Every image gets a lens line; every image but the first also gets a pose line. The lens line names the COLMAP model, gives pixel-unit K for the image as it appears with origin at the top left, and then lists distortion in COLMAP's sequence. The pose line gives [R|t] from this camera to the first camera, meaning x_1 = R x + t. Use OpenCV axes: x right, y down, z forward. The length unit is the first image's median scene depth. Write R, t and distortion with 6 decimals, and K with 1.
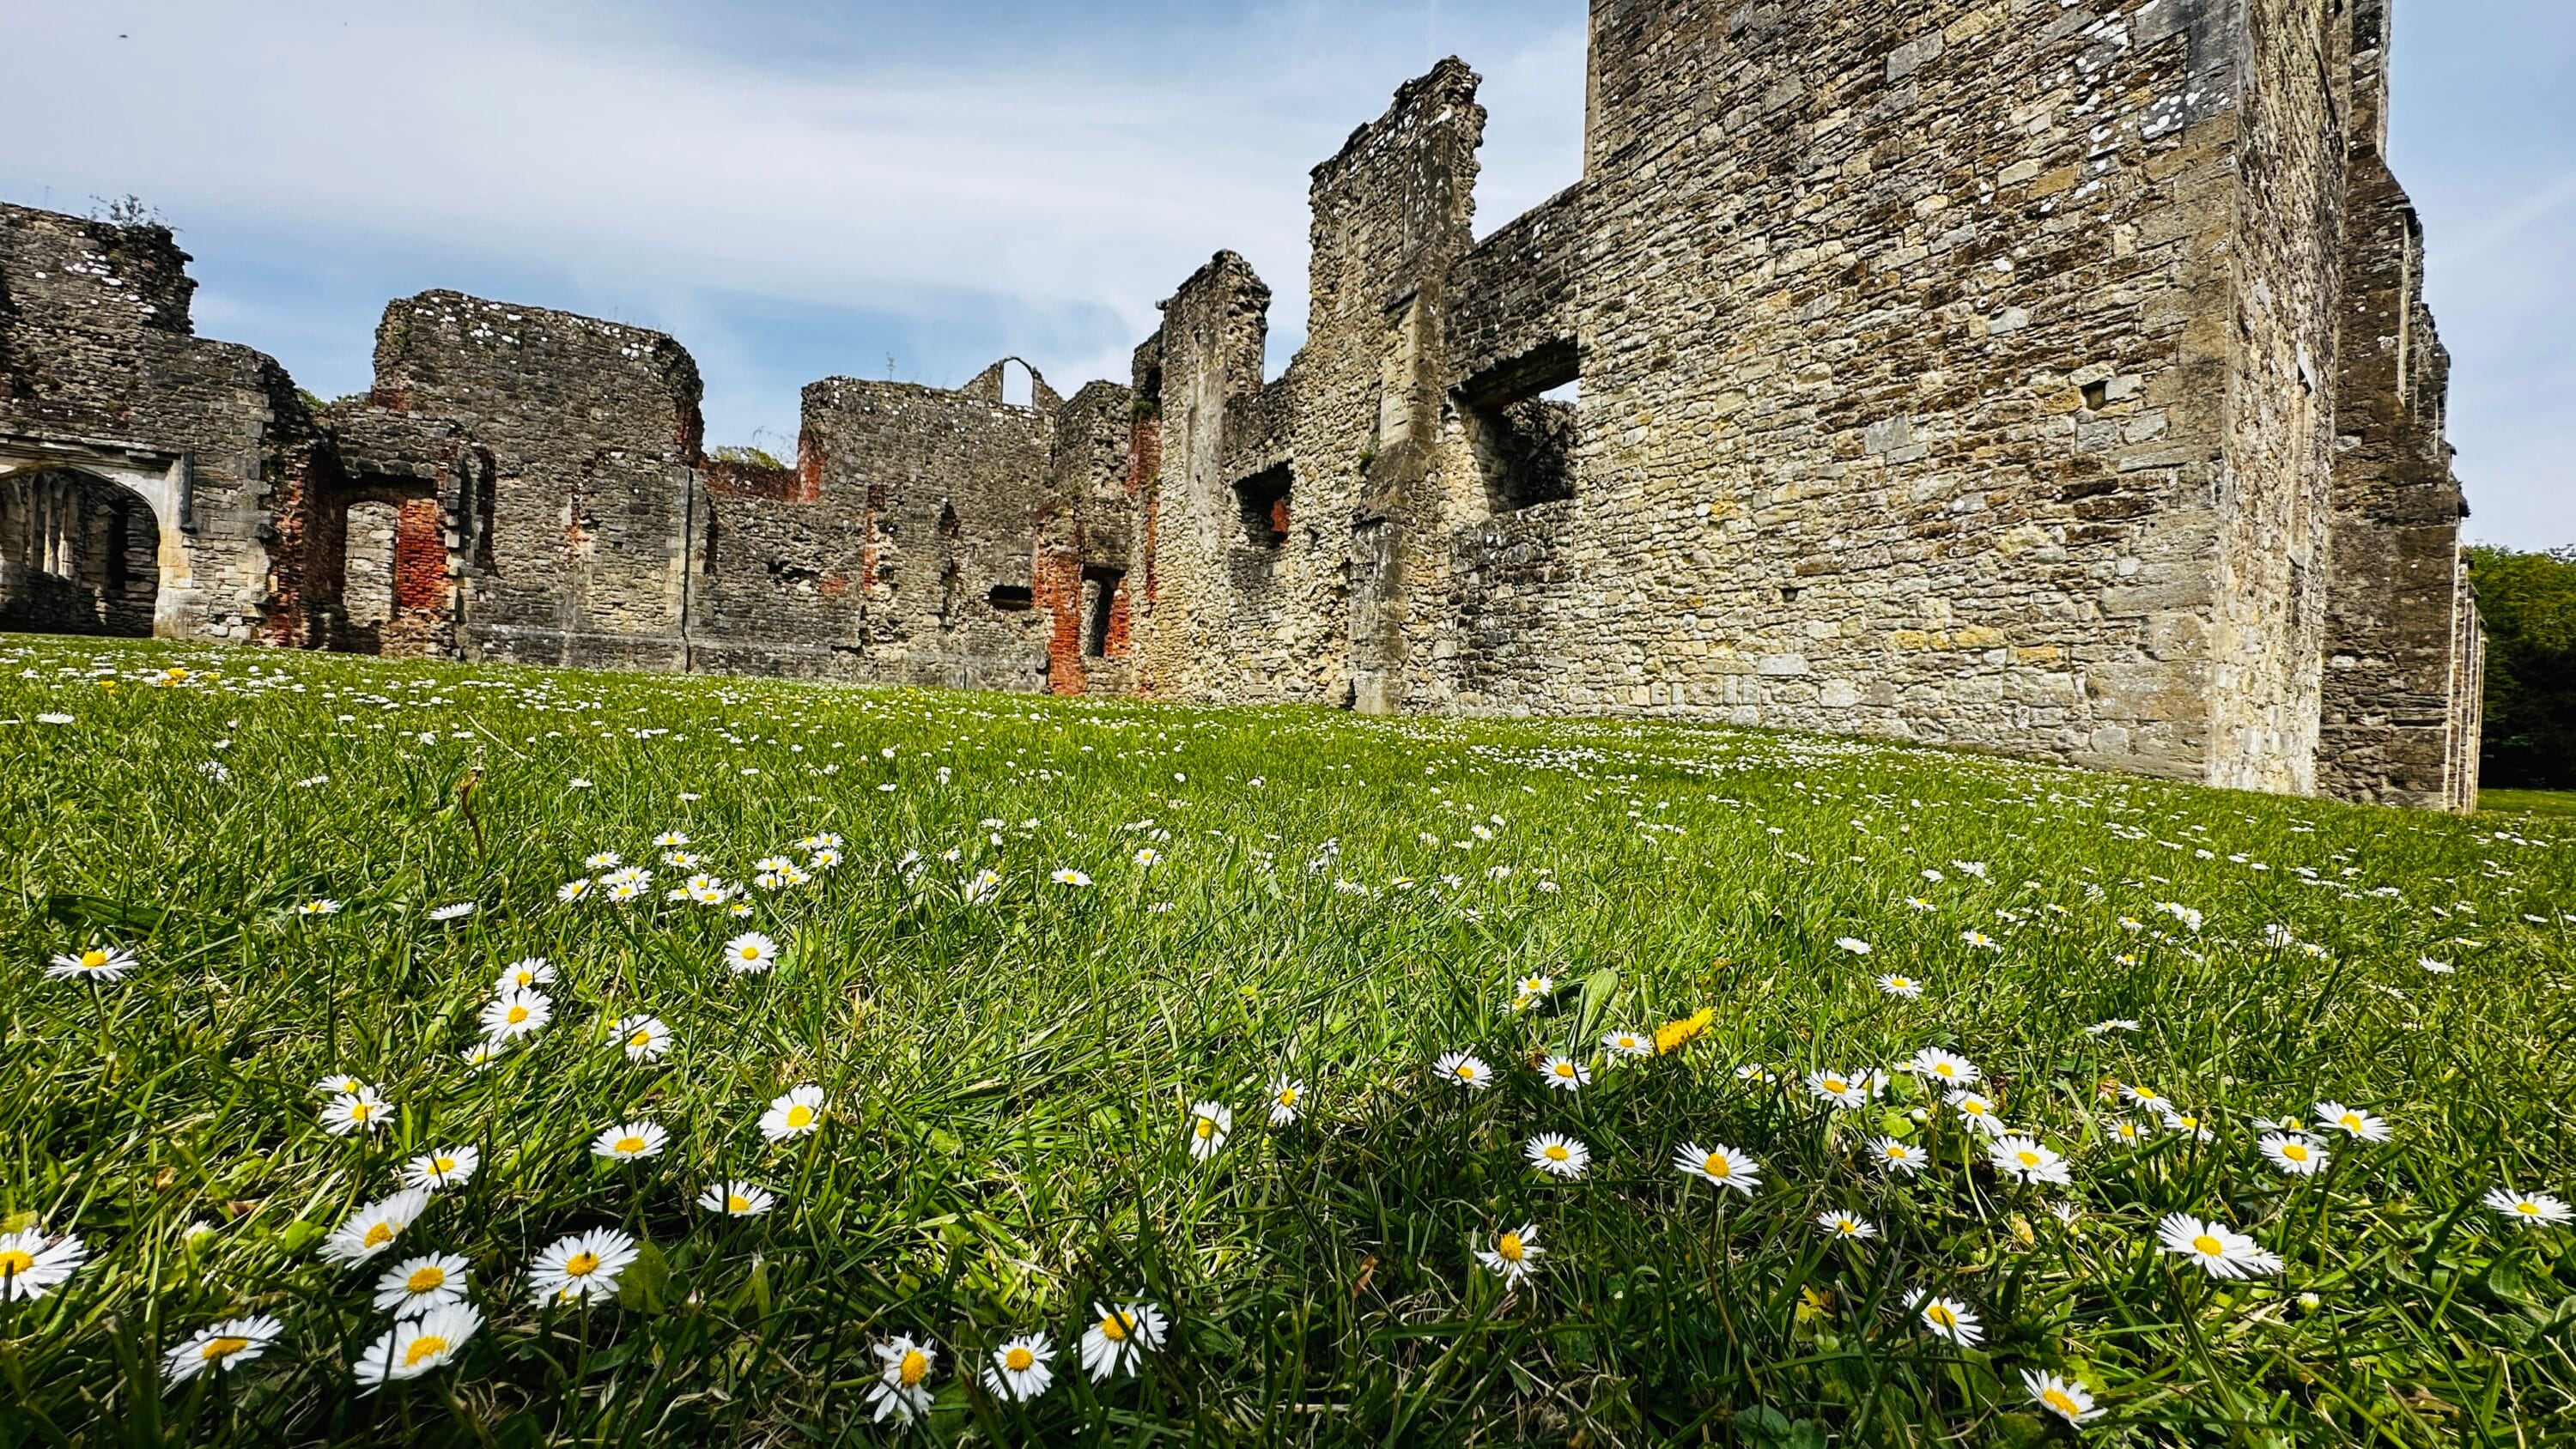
lens RADIAL K [[1028.0, 0, 1288.0], [0, 1028.0, 724.5], [0, 0, 1]] dist [-0.003577, 0.000448]
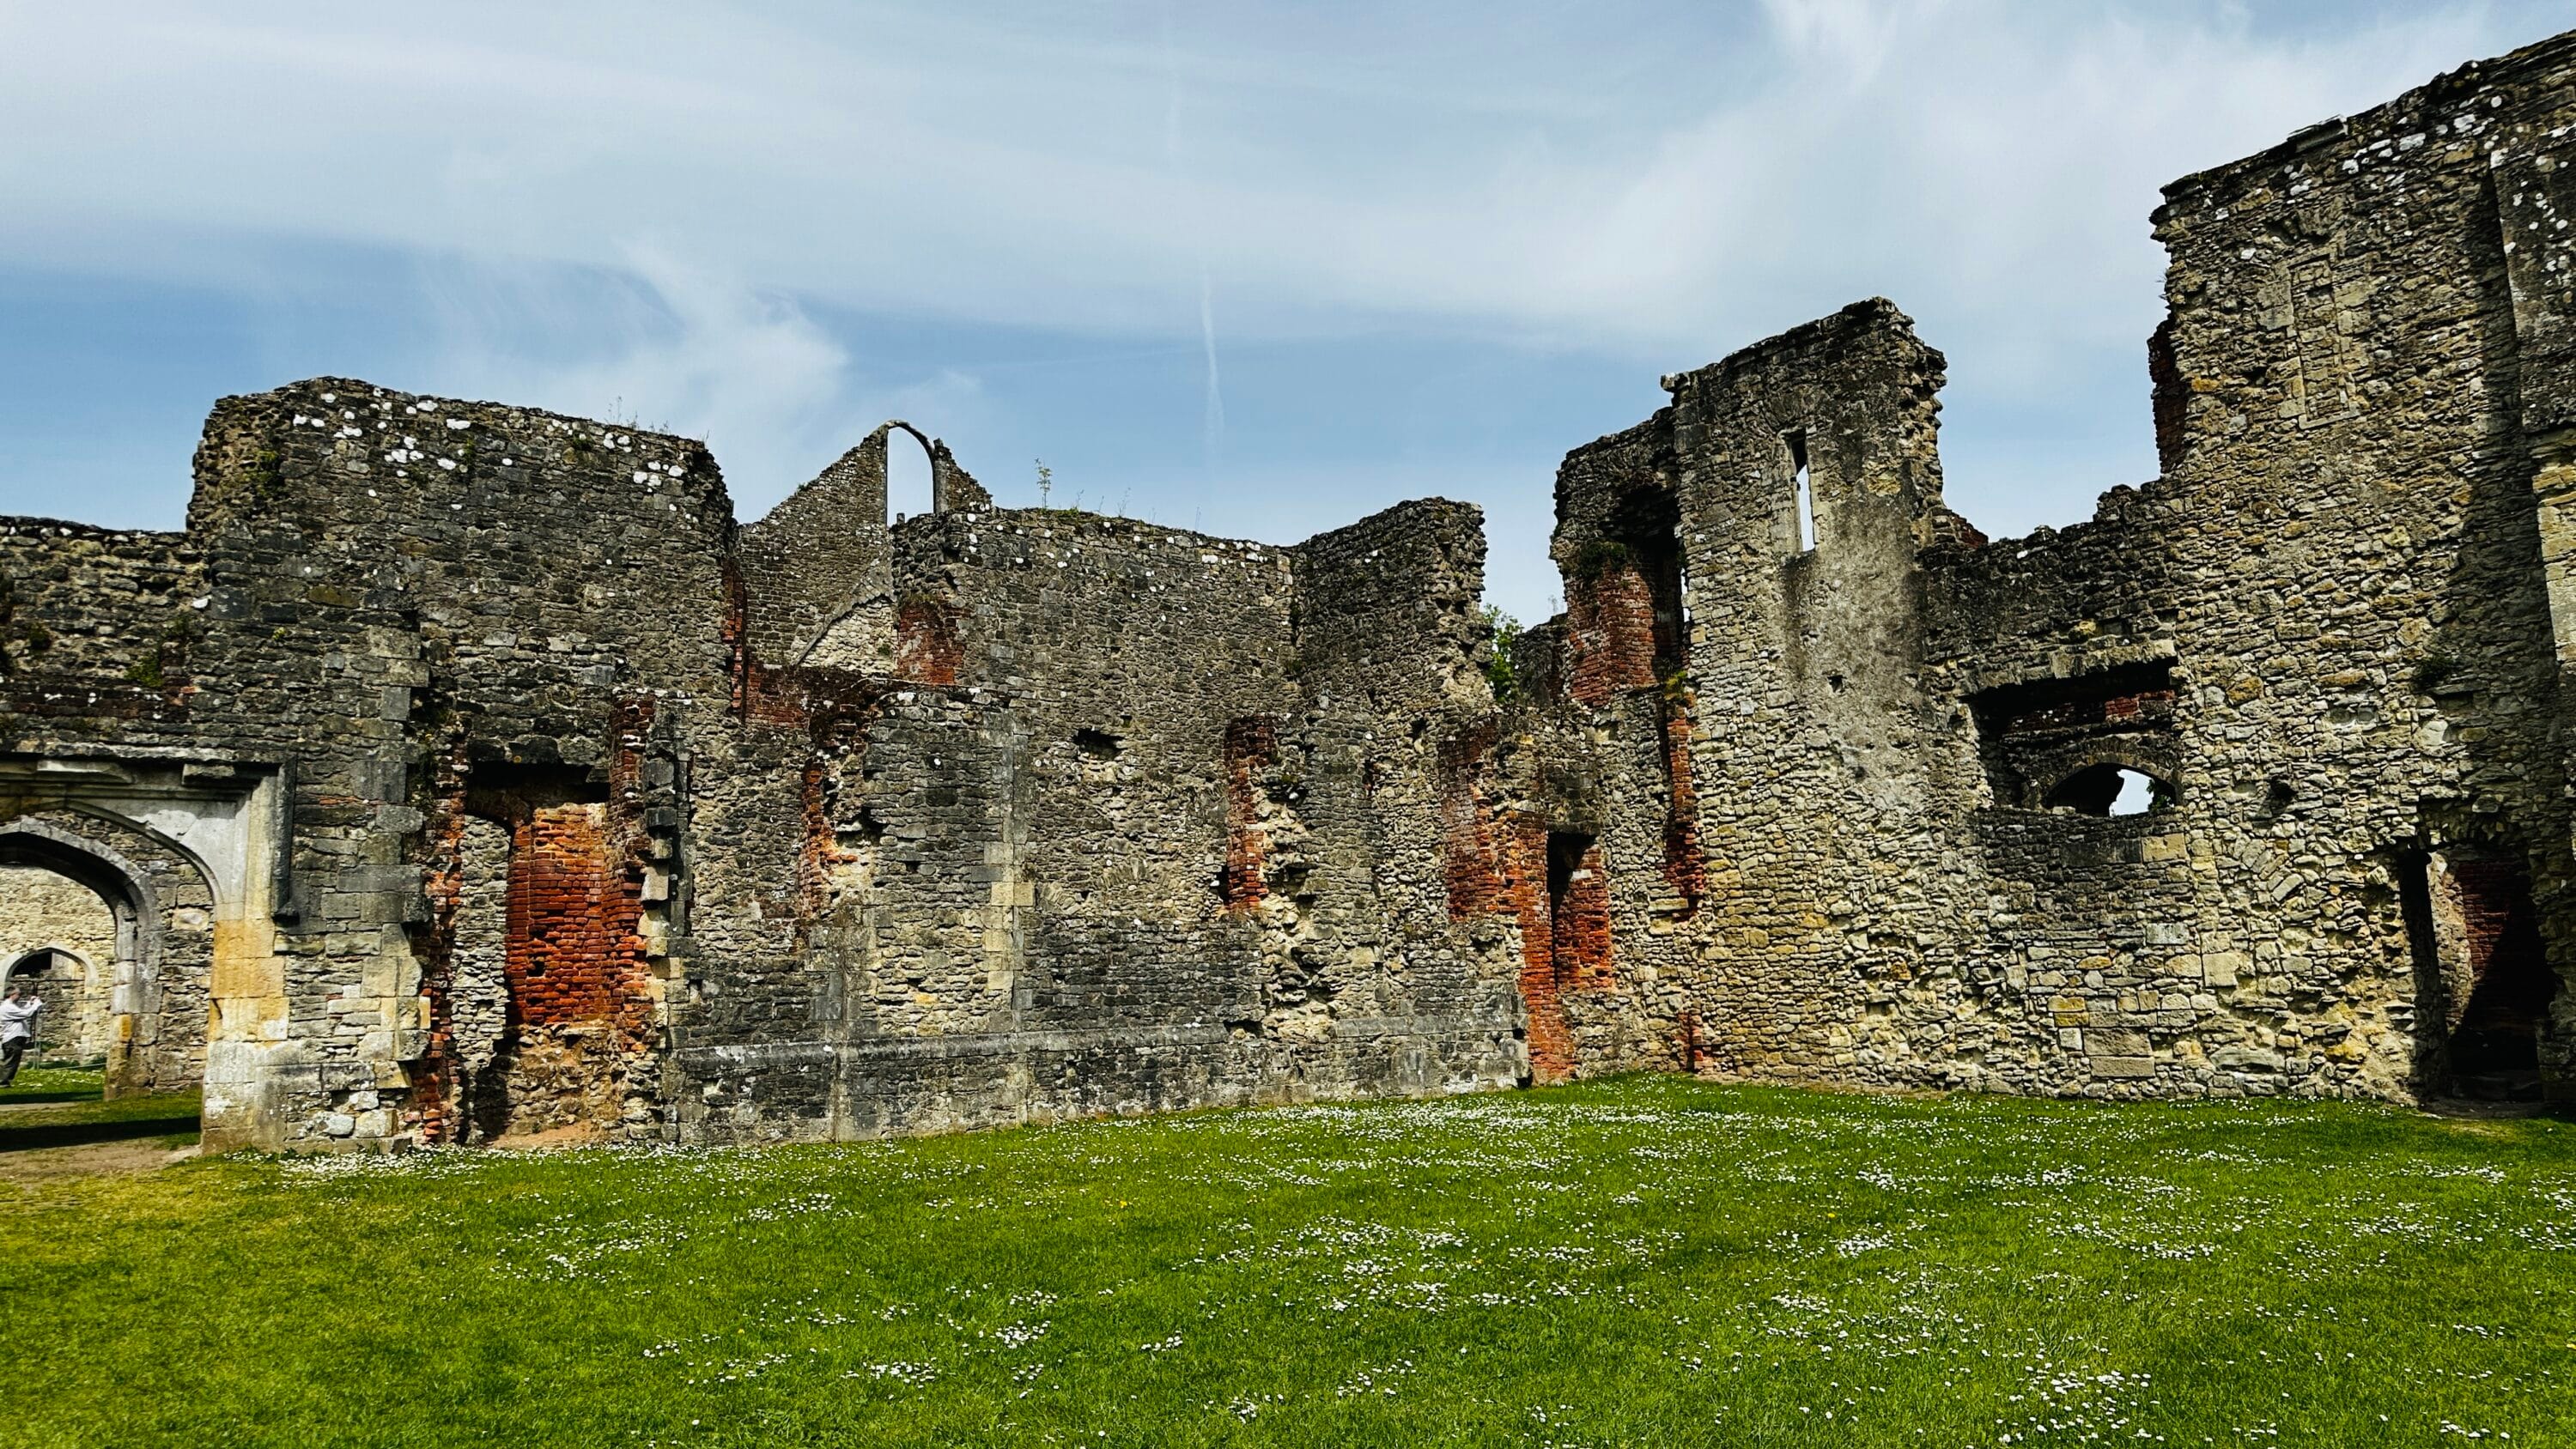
lens RADIAL K [[1791.8, 0, 1288.0], [0, 1791.8, 724.5], [0, 0, 1]] dist [0.154349, -0.264068]
pose [[0.989782, -0.047377, 0.134489, -0.572528], [0.067049, 0.987048, -0.145742, -0.097817], [-0.125843, 0.153270, 0.980139, 0.062844]]
